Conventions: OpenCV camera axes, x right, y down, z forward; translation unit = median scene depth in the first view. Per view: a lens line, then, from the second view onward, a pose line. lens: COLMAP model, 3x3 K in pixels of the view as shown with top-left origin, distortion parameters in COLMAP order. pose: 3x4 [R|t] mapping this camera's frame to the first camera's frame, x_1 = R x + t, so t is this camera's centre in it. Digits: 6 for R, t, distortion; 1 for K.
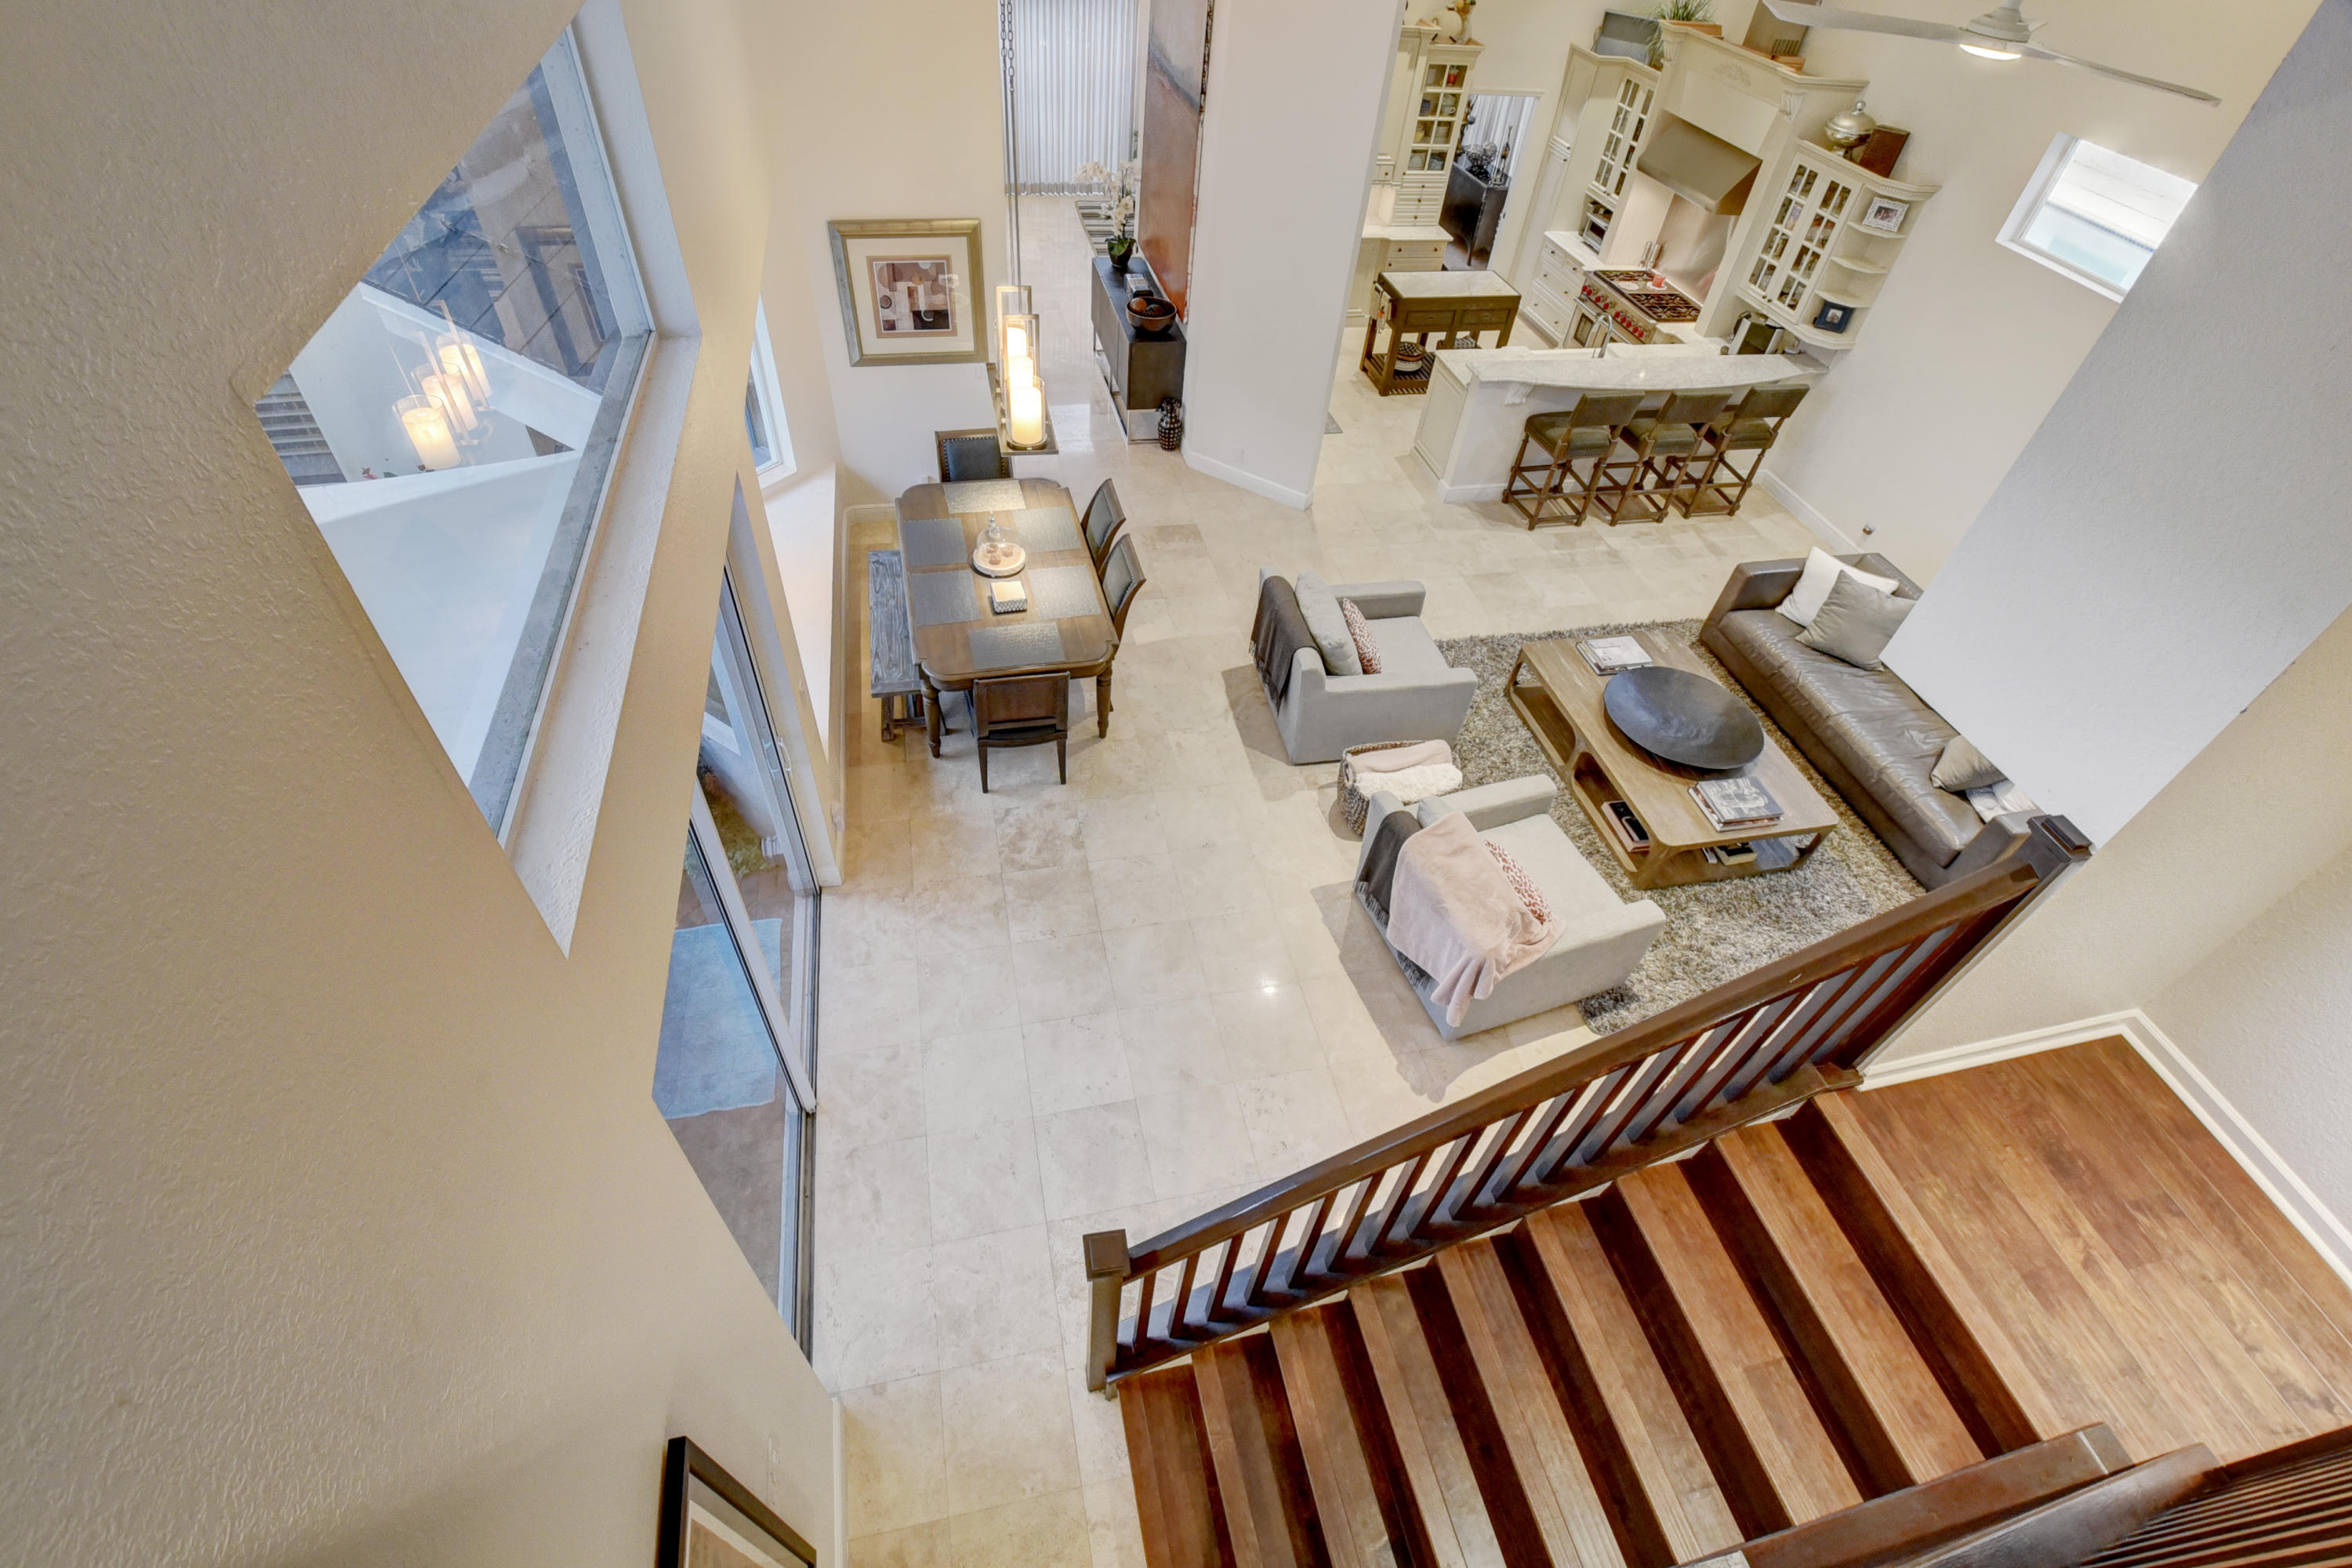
lens RADIAL K [[1036.7, 0, 1161.6], [0, 1036.7, 768.7], [0, 0, 1]] dist [-0.007285, -0.011246]
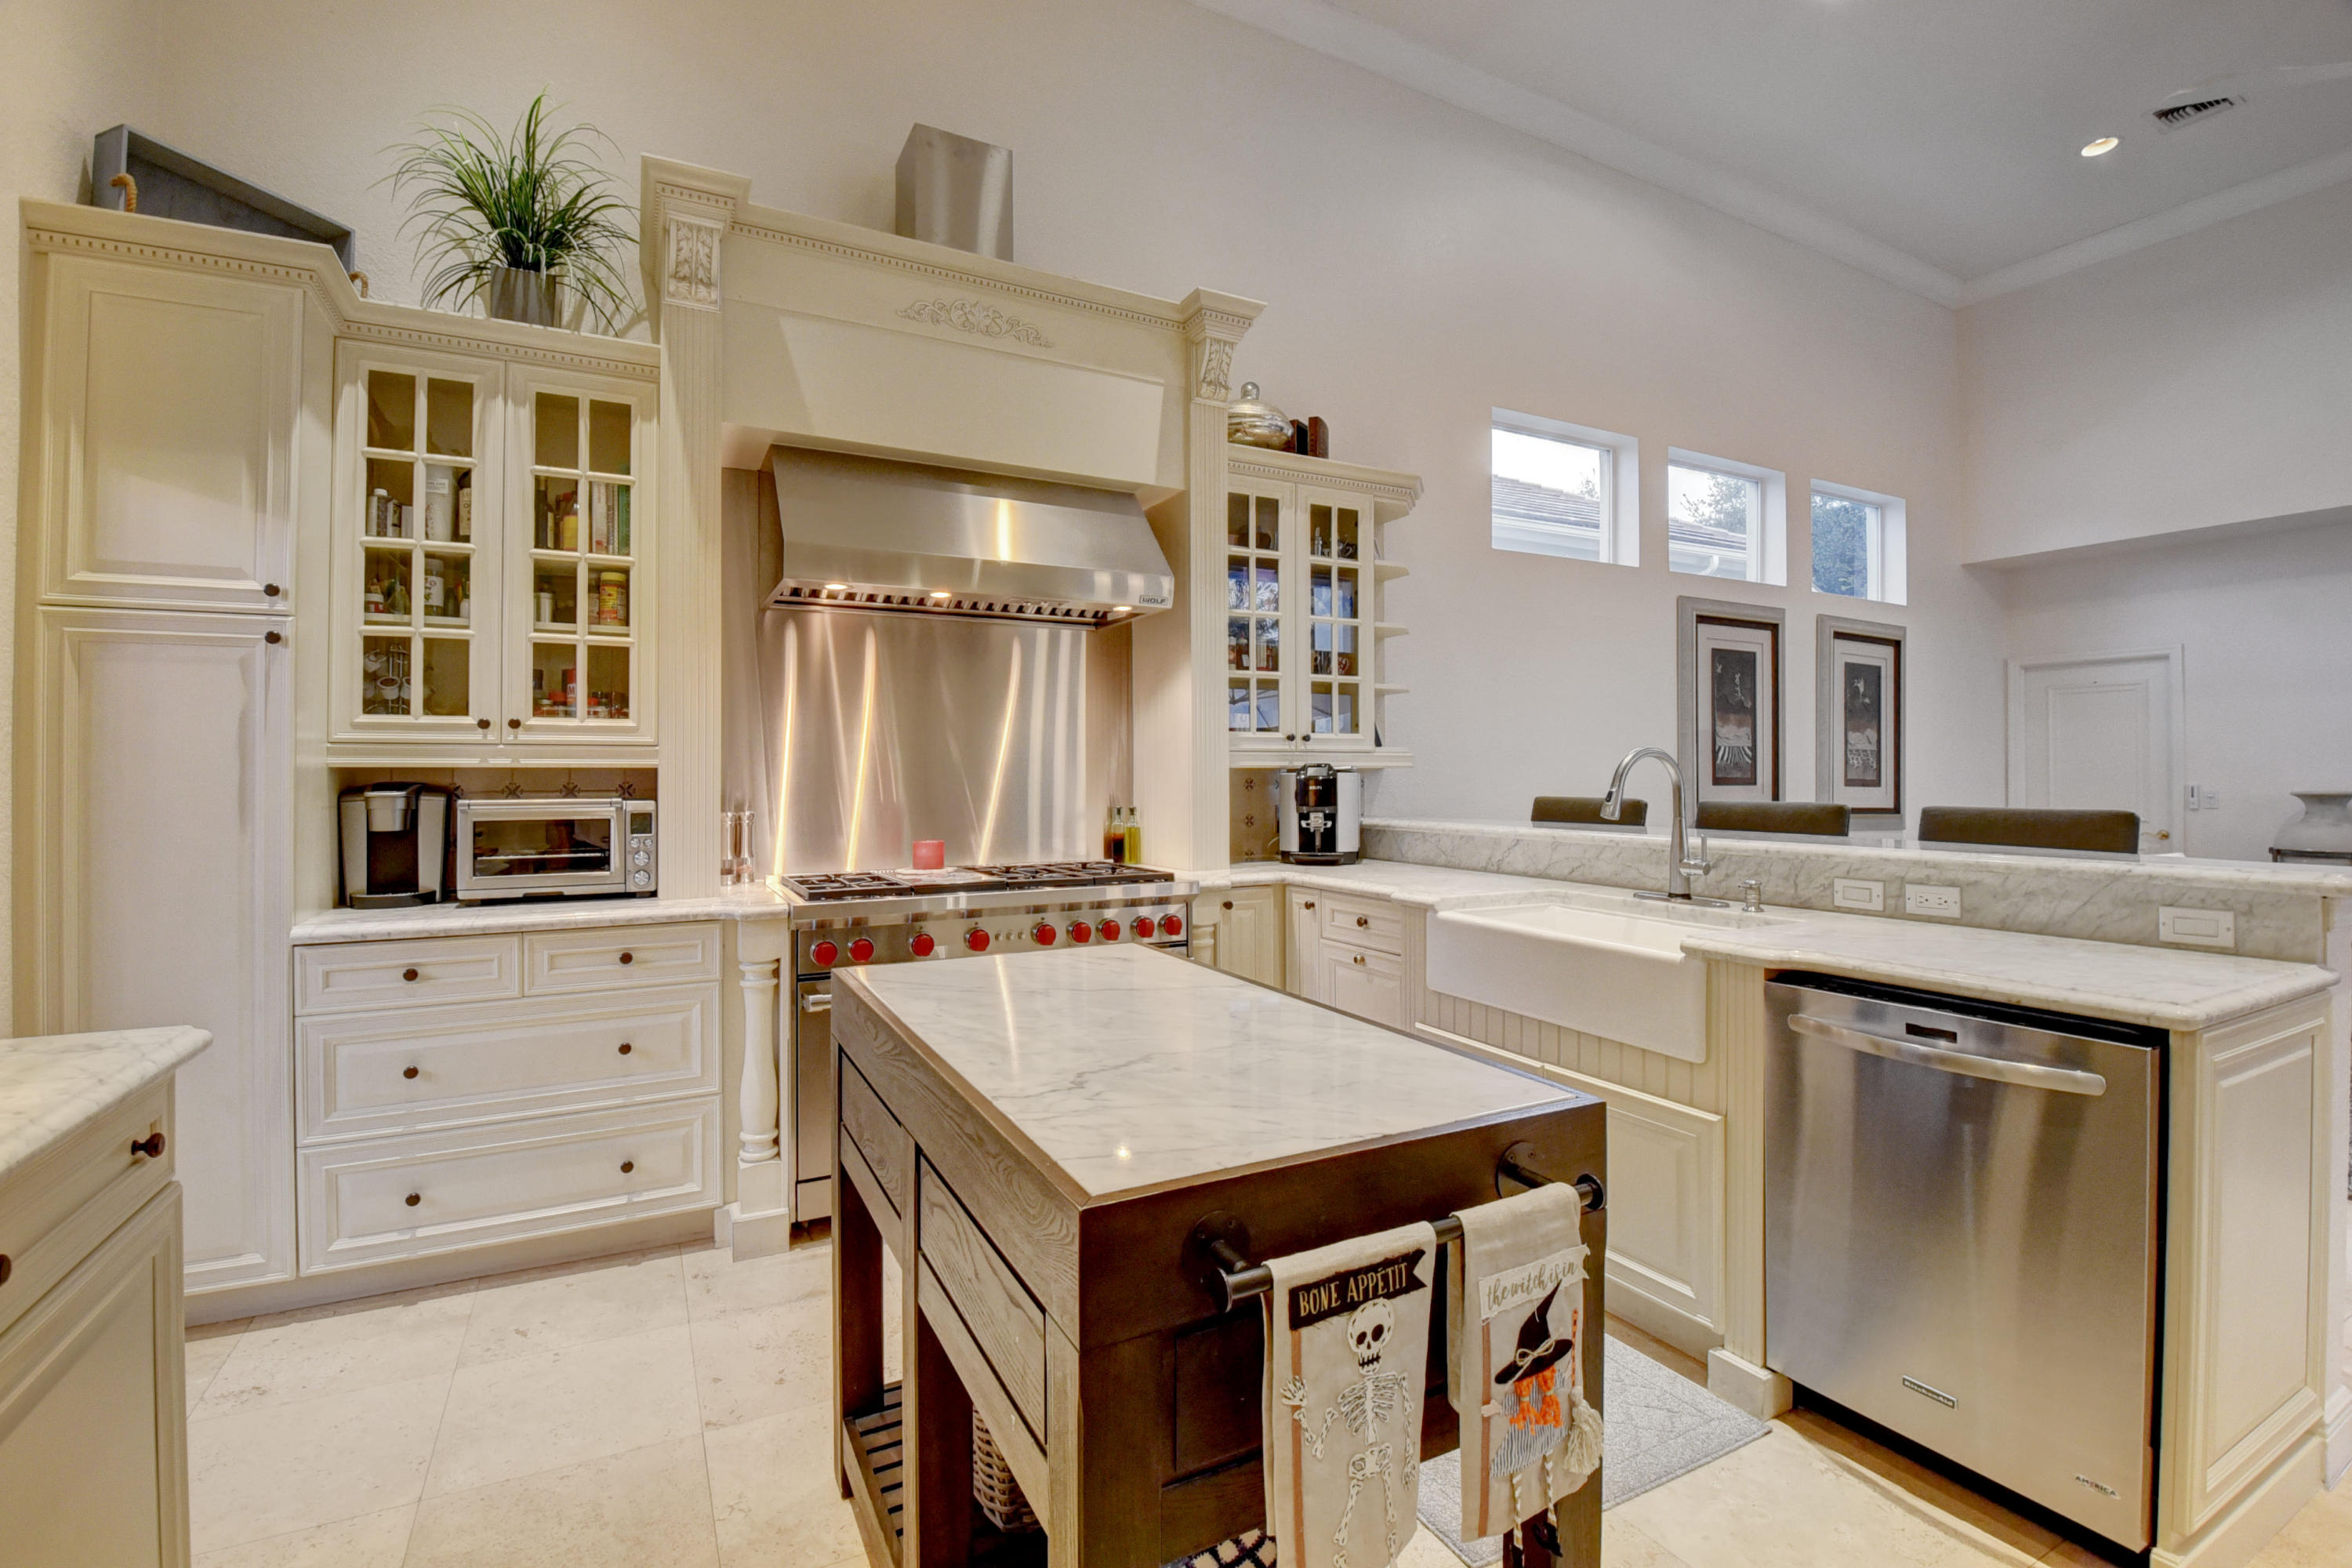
lens RADIAL K [[1036.7, 0, 1162.5], [0, 1036.7, 766.5], [0, 0, 1]] dist [-0.007285, -0.011246]
pose [[-0.263937, -0.054665, 0.962990, 0.143583], [0.675755, 0.701929, 0.225057, -0.590010], [-0.688254, 0.710146, -0.148325, 1.109179]]
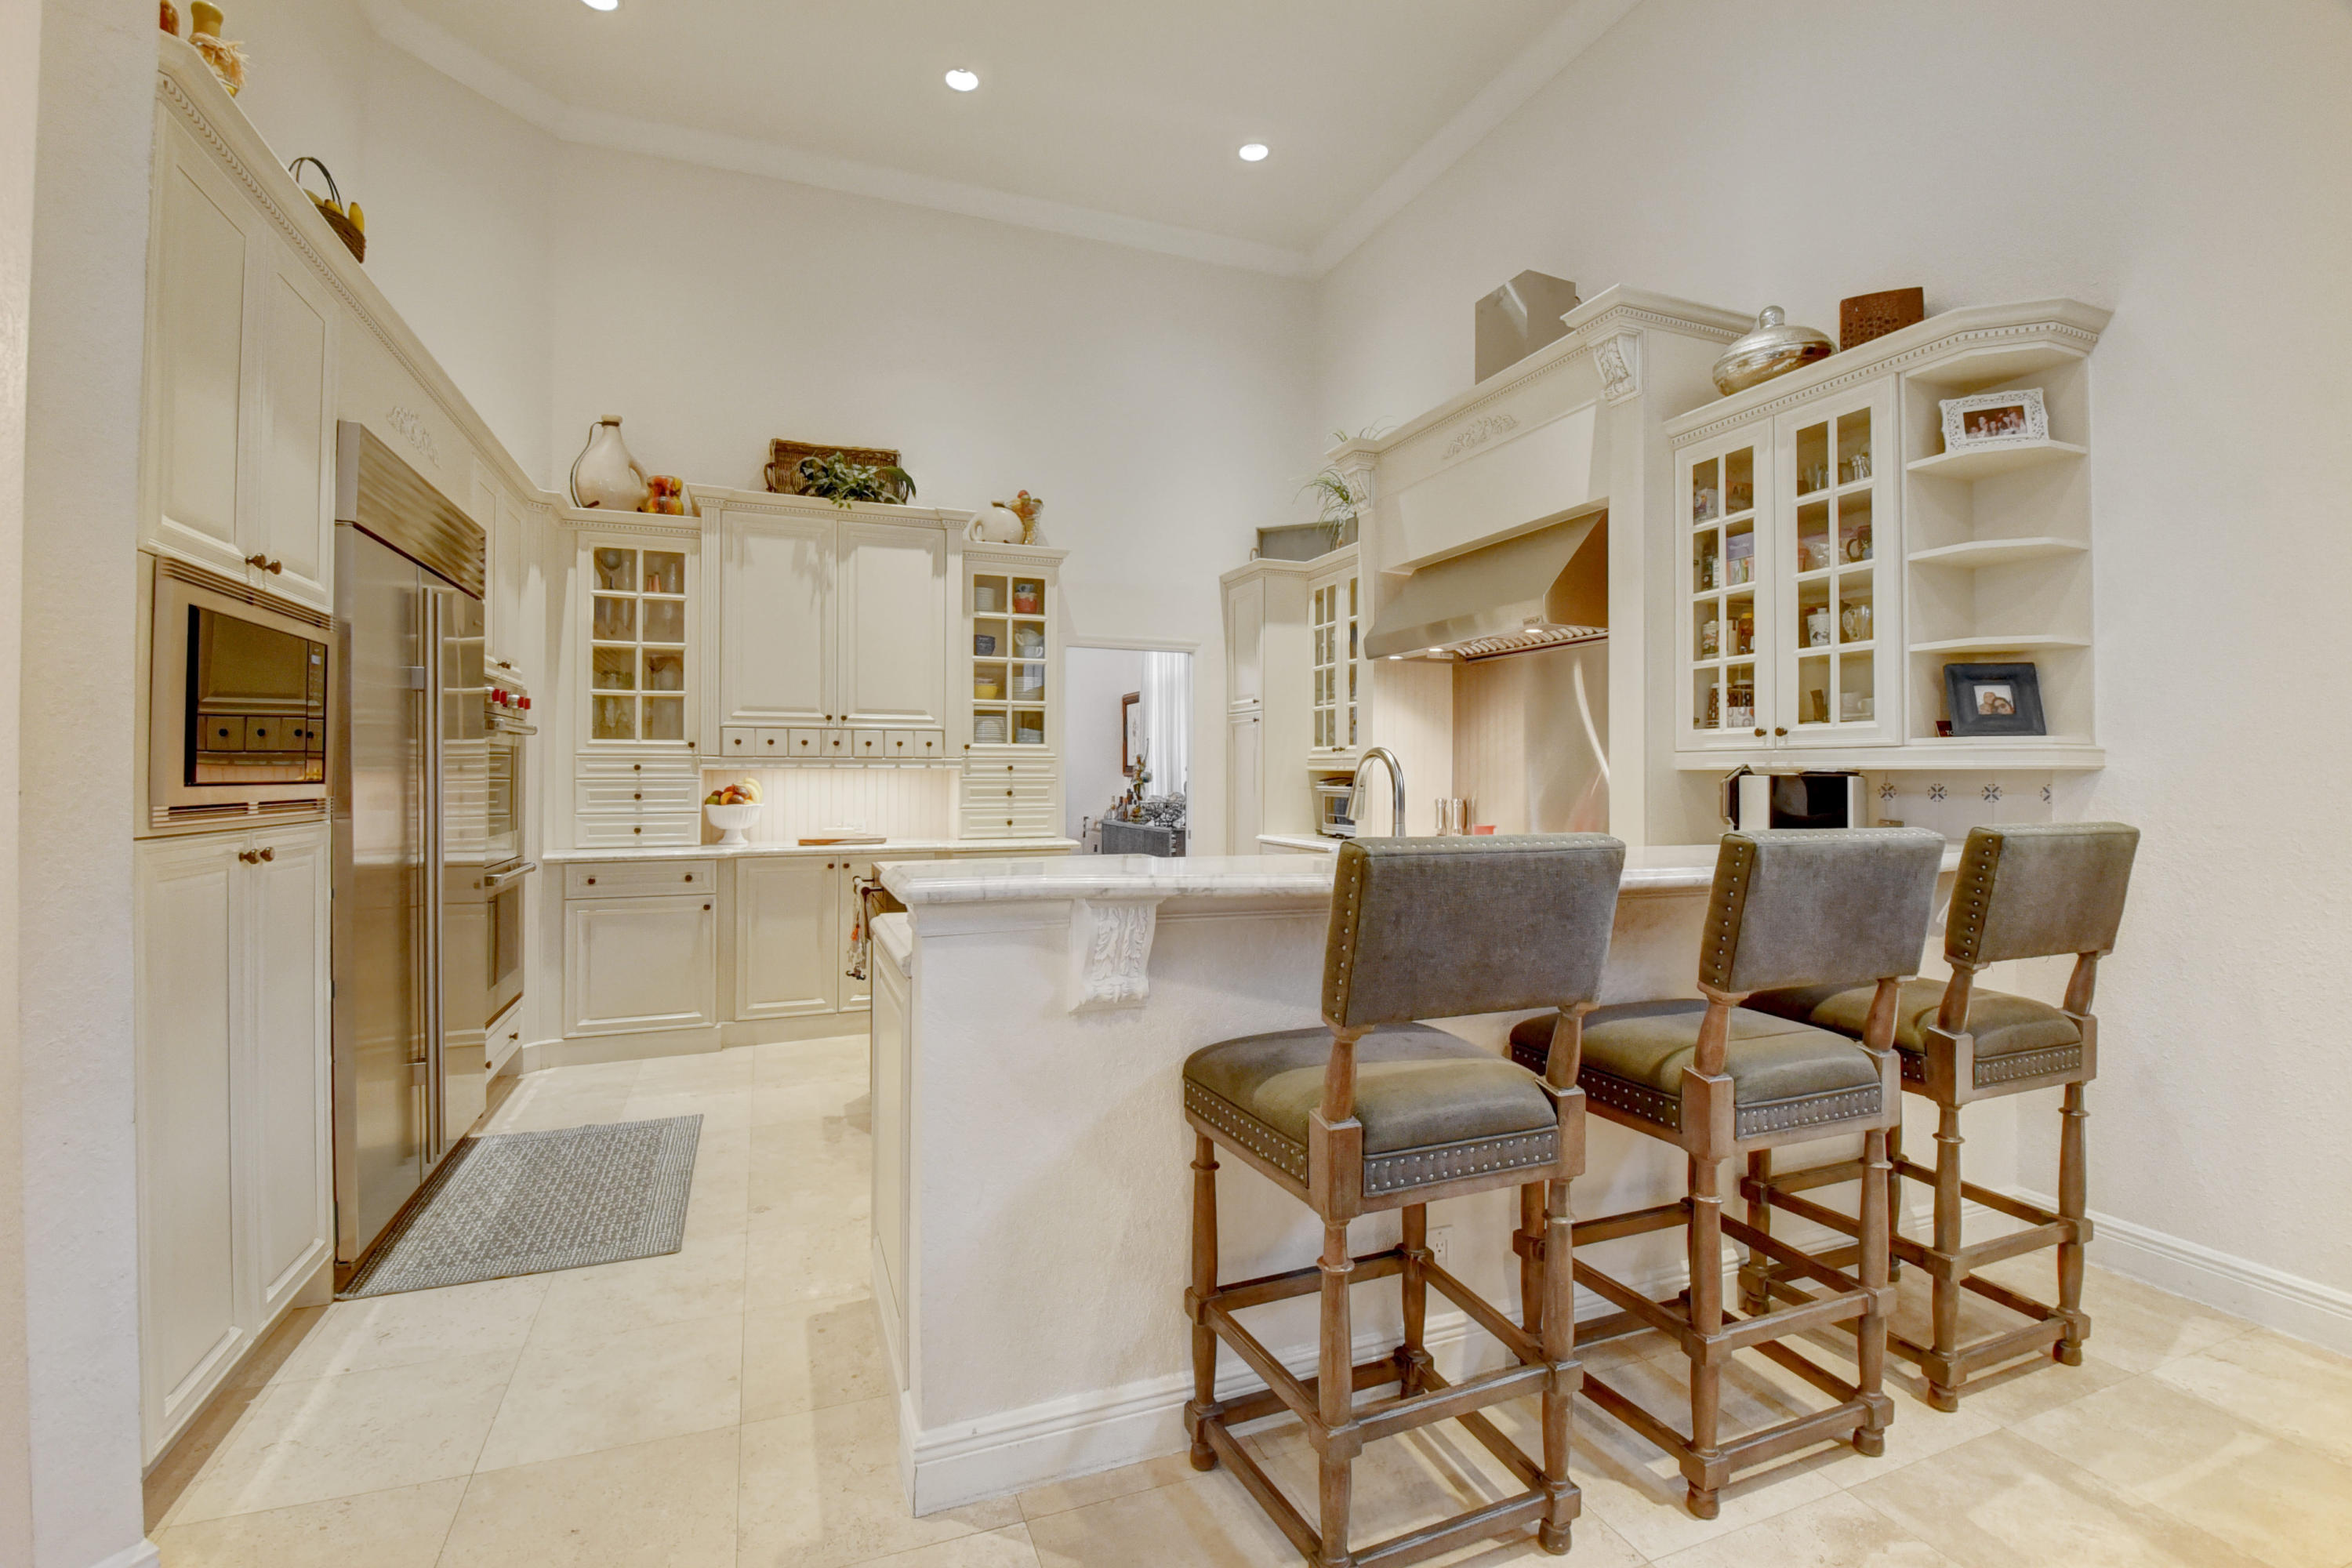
lens RADIAL K [[1036.7, 0, 1155.2], [0, 1036.7, 756.9], [0, 0, 1]] dist [-0.007285, -0.011246]
pose [[0.987219, -0.059082, 0.148014, 0.300789], [0.147545, 0.689906, -0.708703, -0.209388], [-0.060244, 0.721484, 0.689805, 0.746333]]
